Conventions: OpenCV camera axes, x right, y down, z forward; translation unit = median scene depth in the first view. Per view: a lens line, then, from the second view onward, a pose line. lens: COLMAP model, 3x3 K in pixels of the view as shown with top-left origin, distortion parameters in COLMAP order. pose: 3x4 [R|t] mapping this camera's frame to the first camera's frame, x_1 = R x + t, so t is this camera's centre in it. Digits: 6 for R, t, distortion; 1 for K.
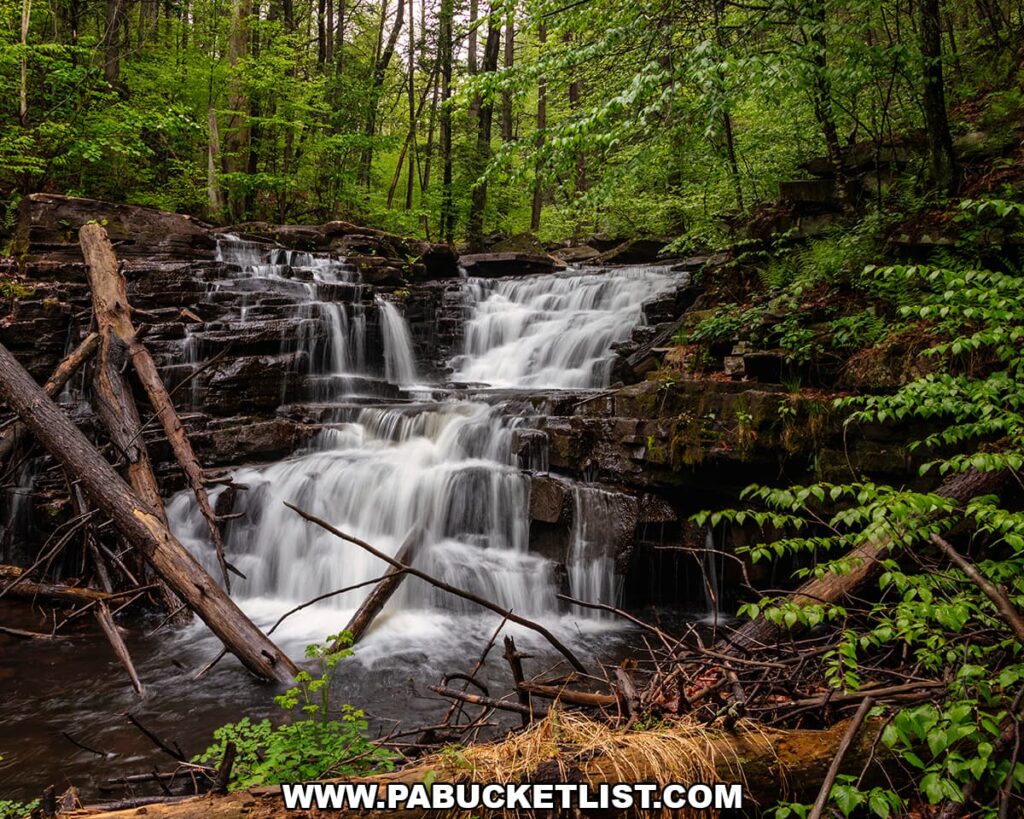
lens RADIAL K [[1127.9, 0, 428.4], [0, 1127.9, 404.3], [0, 0, 1]] dist [0.017886, 0.006197]
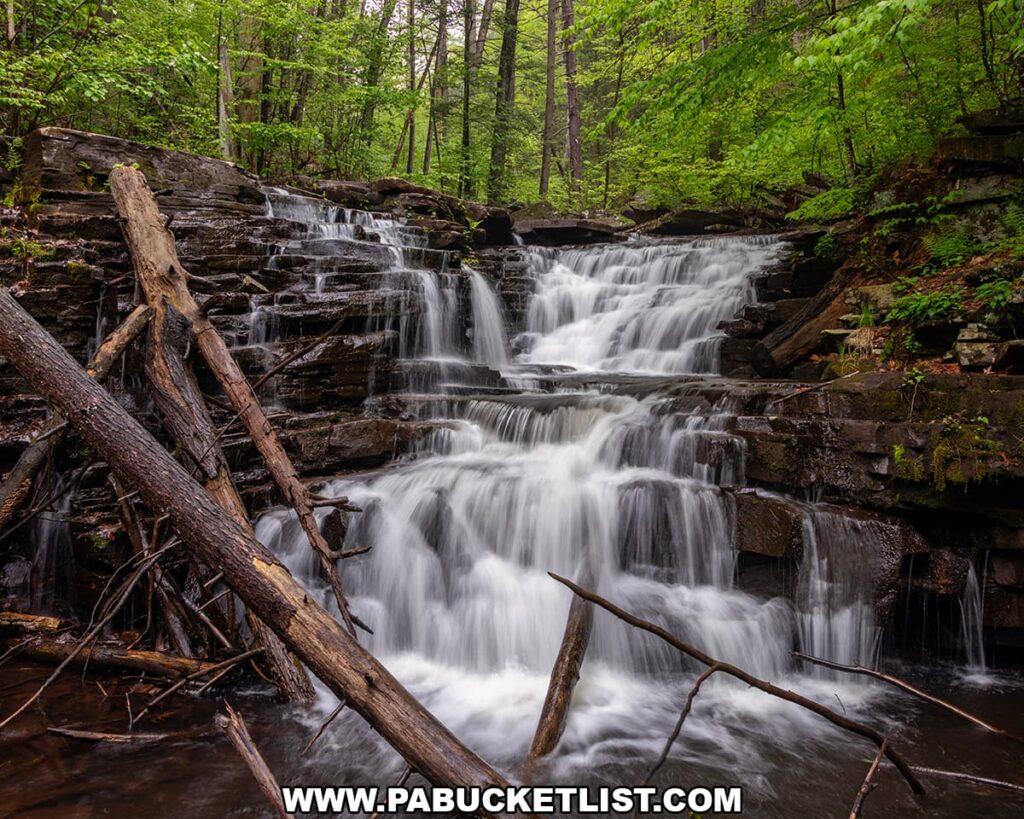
lens RADIAL K [[1117.3, 0, 512.0], [0, 1117.3, 409.5], [0, 0, 1]] dist [0.012834, -0.004699]
pose [[0.994301, 0.000392, 0.106605, -0.114418], [-0.003441, 0.999590, 0.028419, -0.013096], [-0.106550, -0.028624, 0.993895, 0.192242]]
